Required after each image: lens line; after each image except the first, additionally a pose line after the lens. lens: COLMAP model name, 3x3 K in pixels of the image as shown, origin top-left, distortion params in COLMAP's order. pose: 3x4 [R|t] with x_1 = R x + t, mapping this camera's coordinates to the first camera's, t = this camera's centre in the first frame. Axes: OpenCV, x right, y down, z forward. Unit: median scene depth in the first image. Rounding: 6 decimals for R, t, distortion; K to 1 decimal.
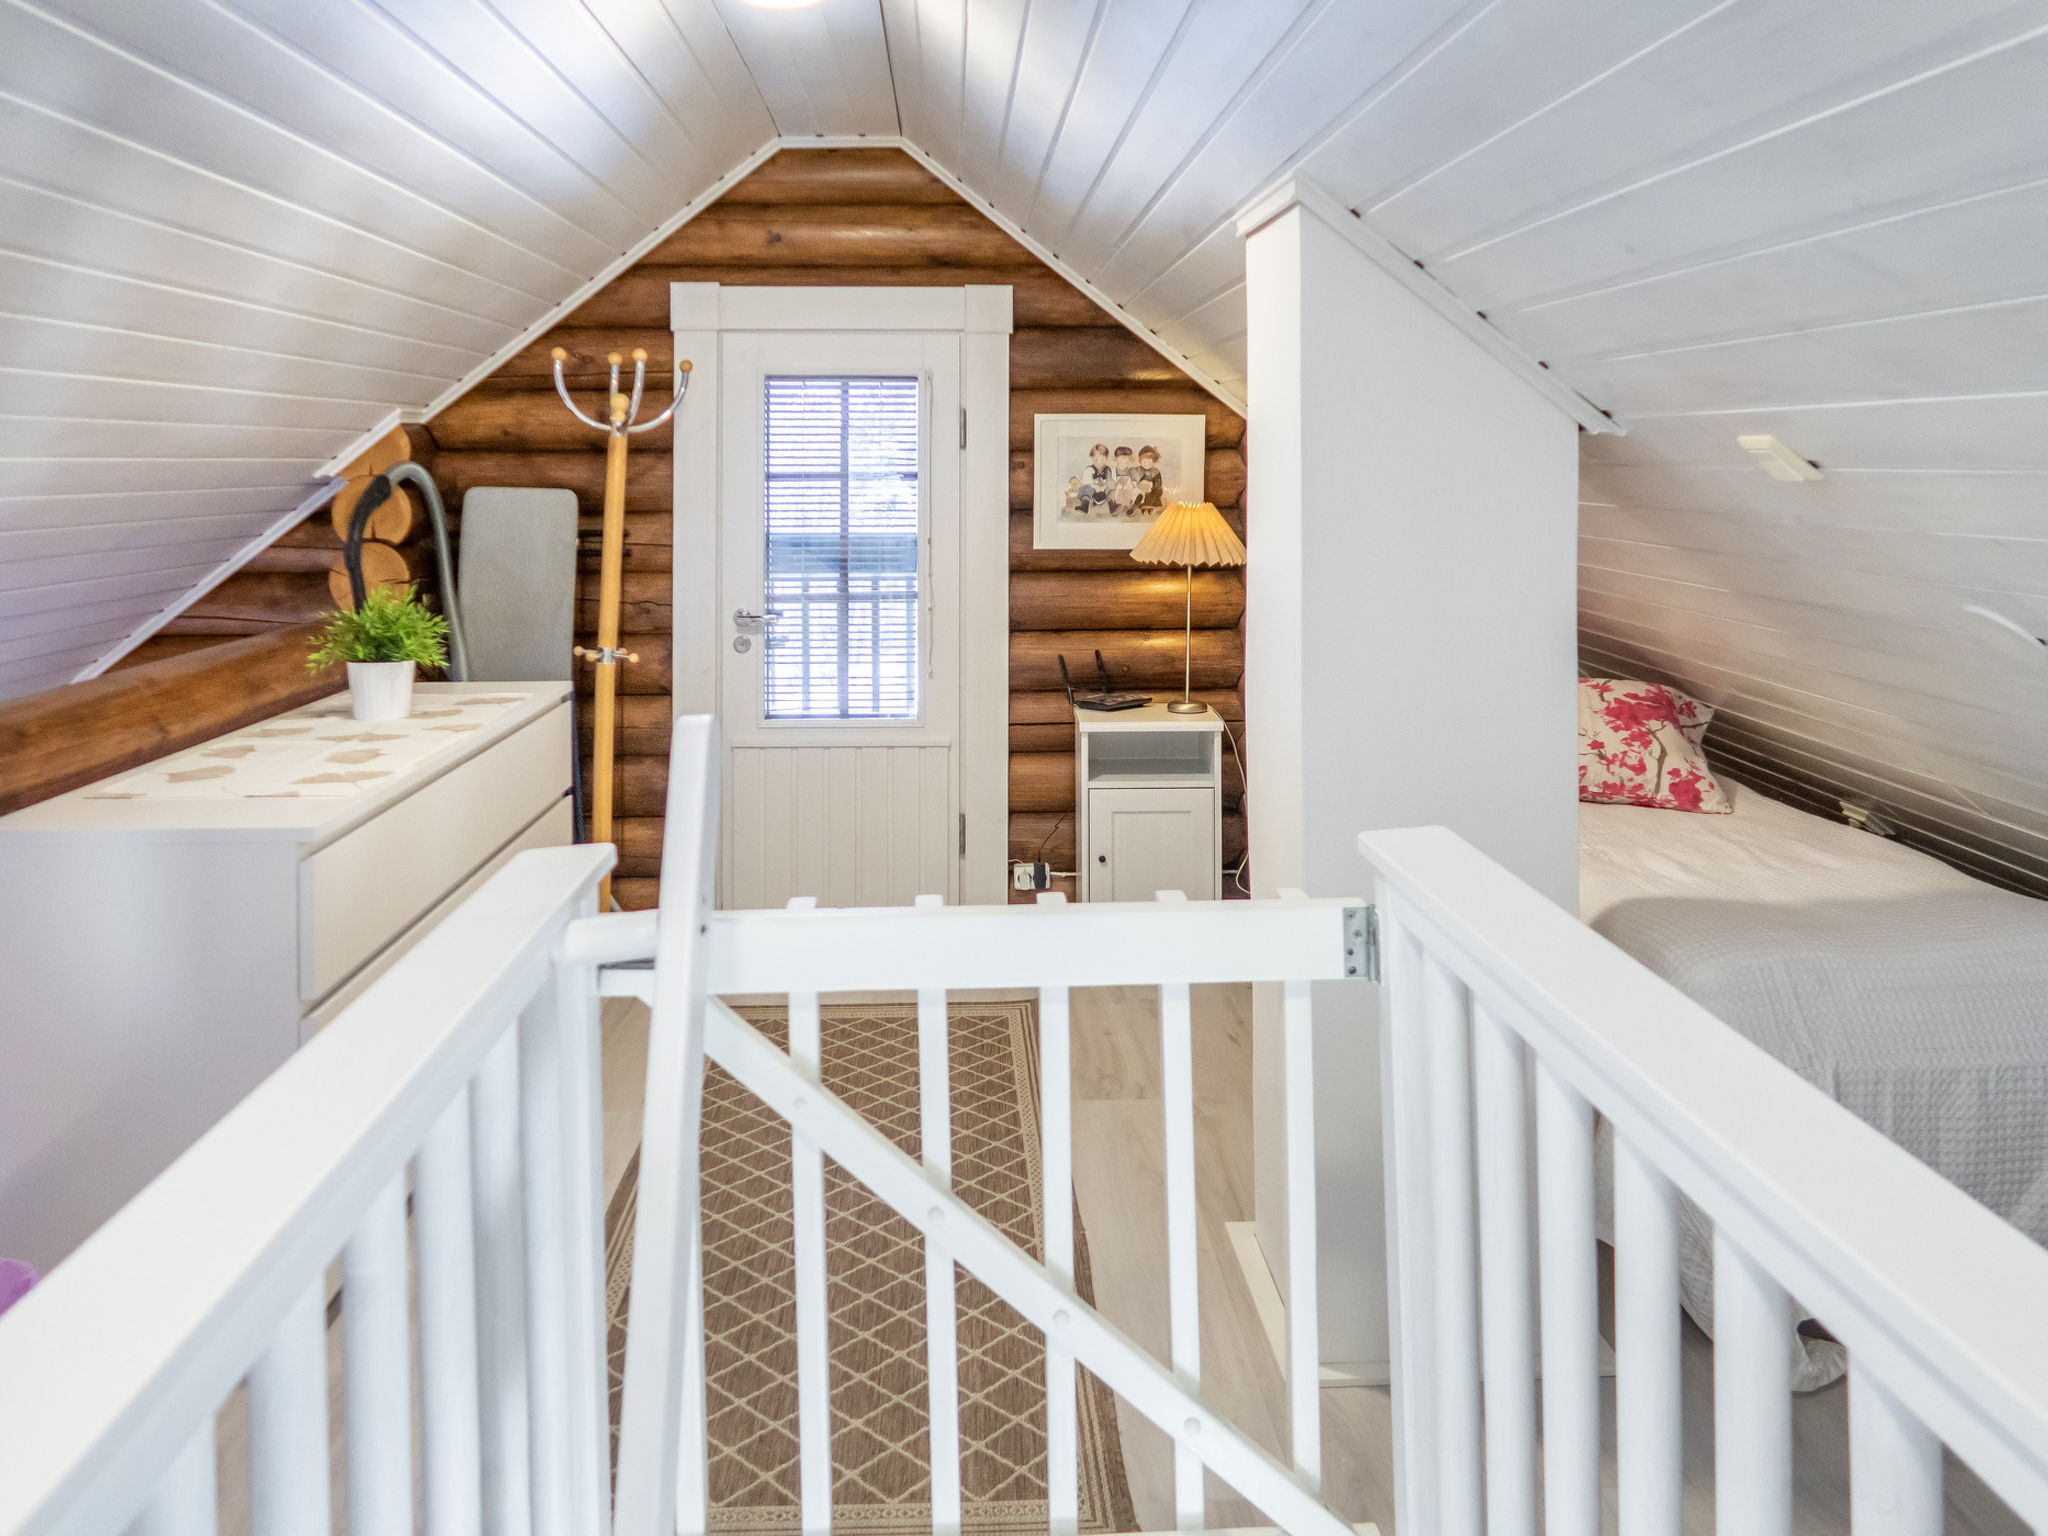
lens RADIAL K [[1650.2, 0, 1014.1], [0, 1650.2, 722.5], [0, 0, 1]] dist [-0.028442, -0.002230]
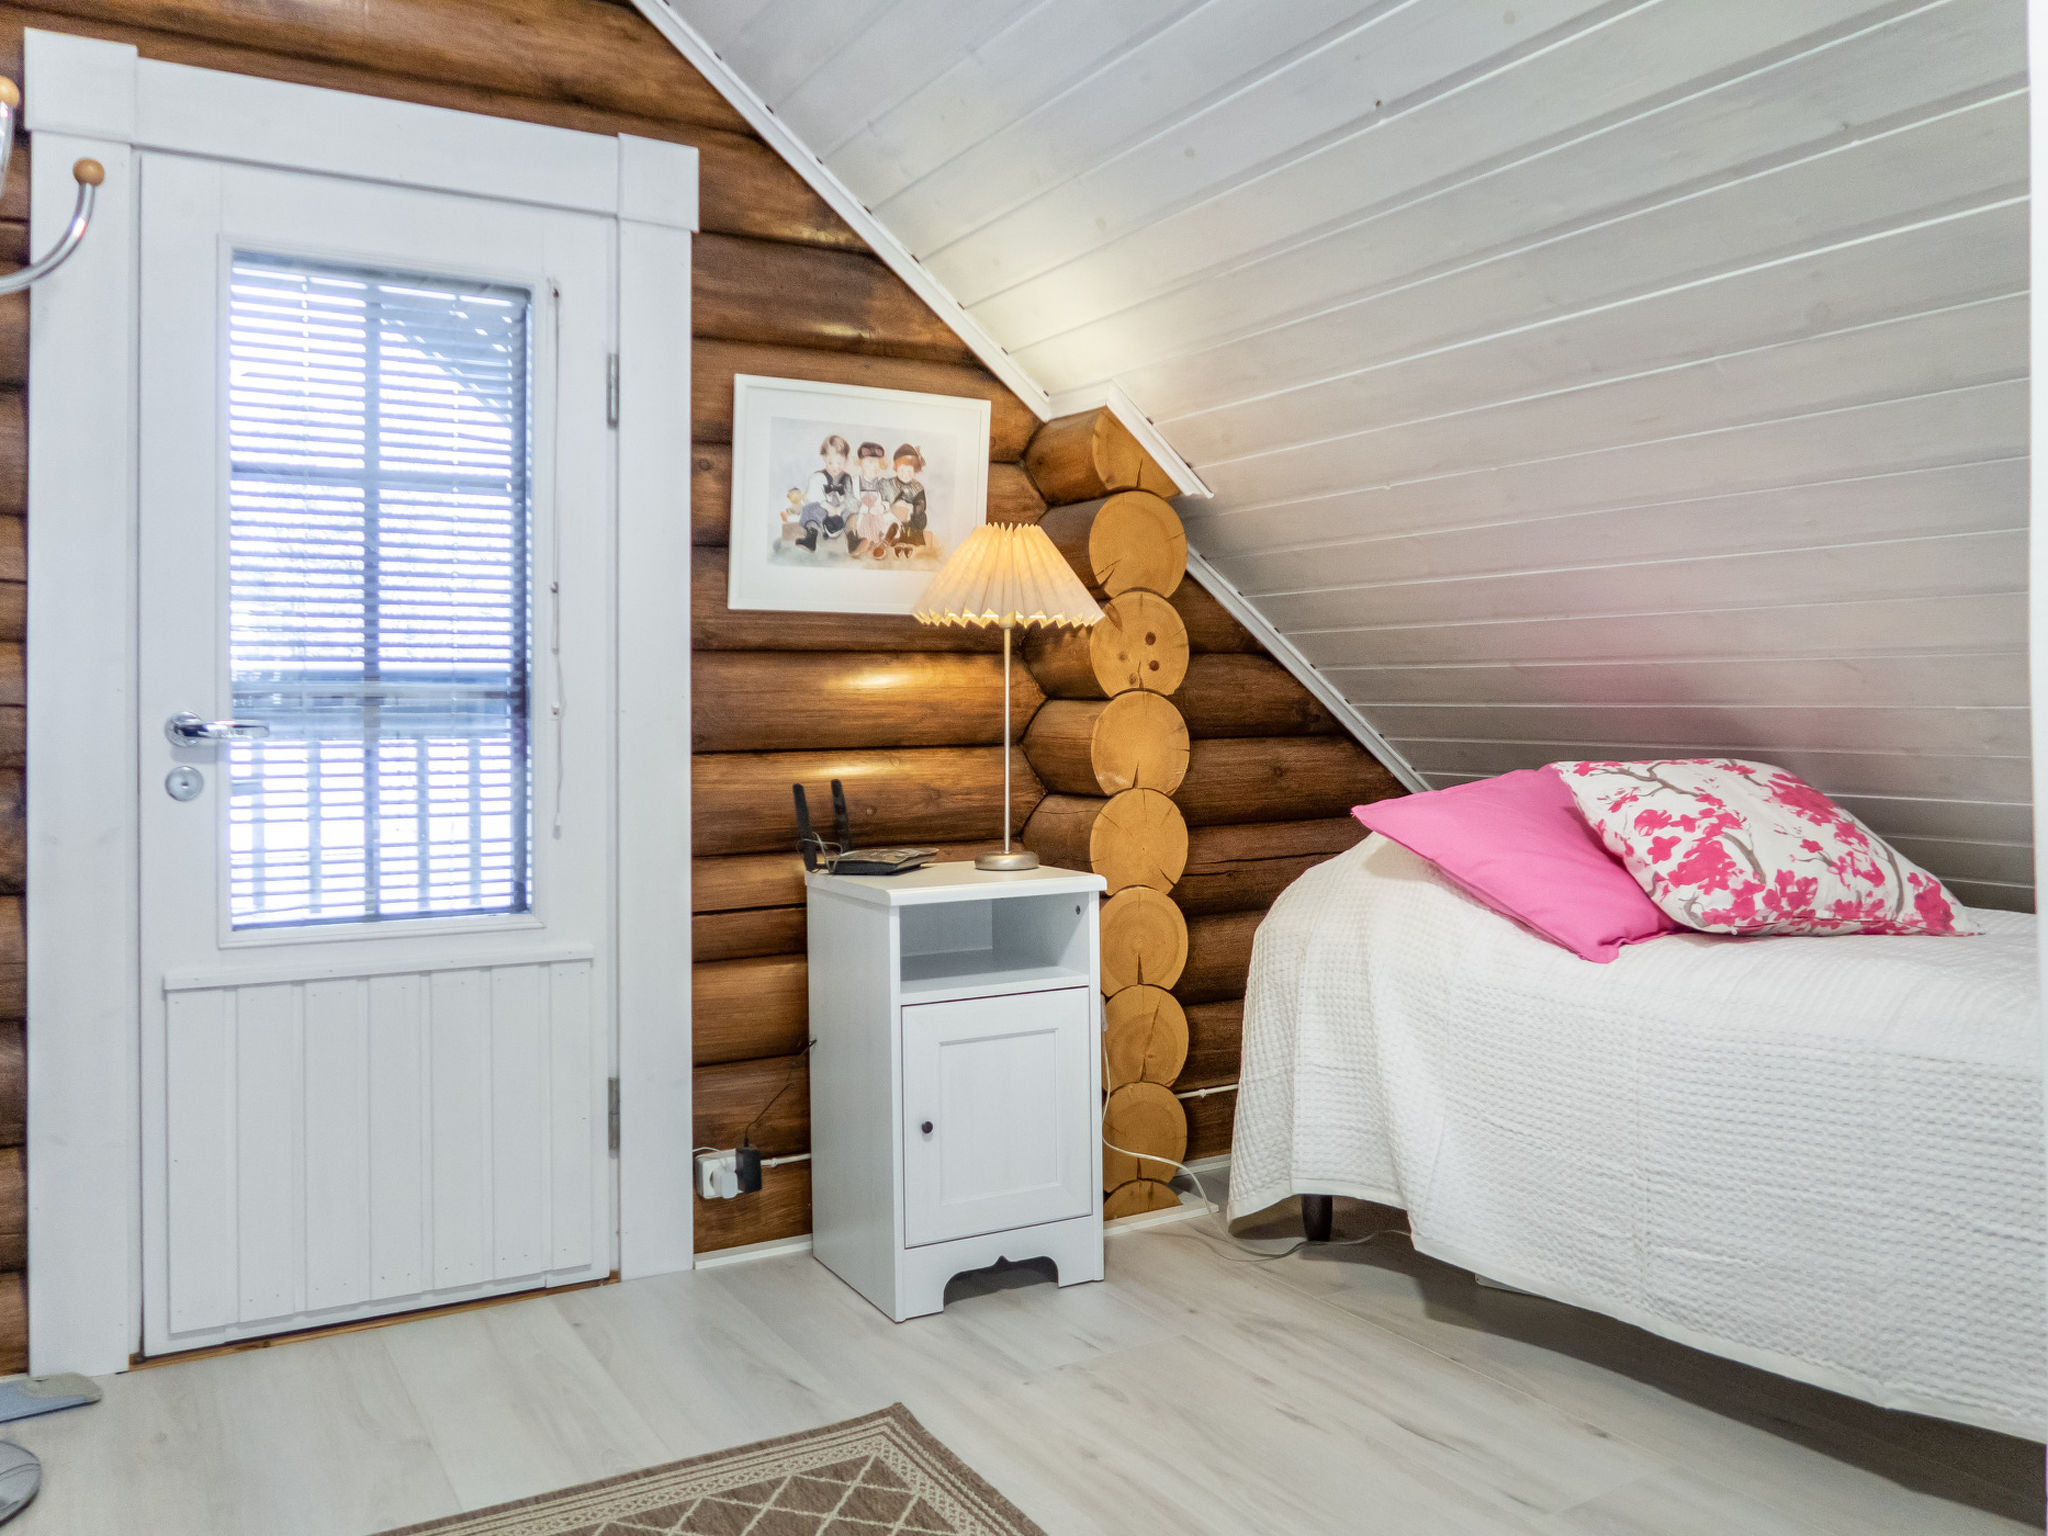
lens RADIAL K [[1723.9, 0, 1022.9], [0, 1723.9, 827.0], [0, 0, 1]] dist [-0.012499, 0.005631]
pose [[0.892310, -0.040793, 0.449576, -0.175149], [0.078518, 0.994753, -0.065581, 0.020514], [-0.444542, 0.093818, 0.890831, 0.416657]]
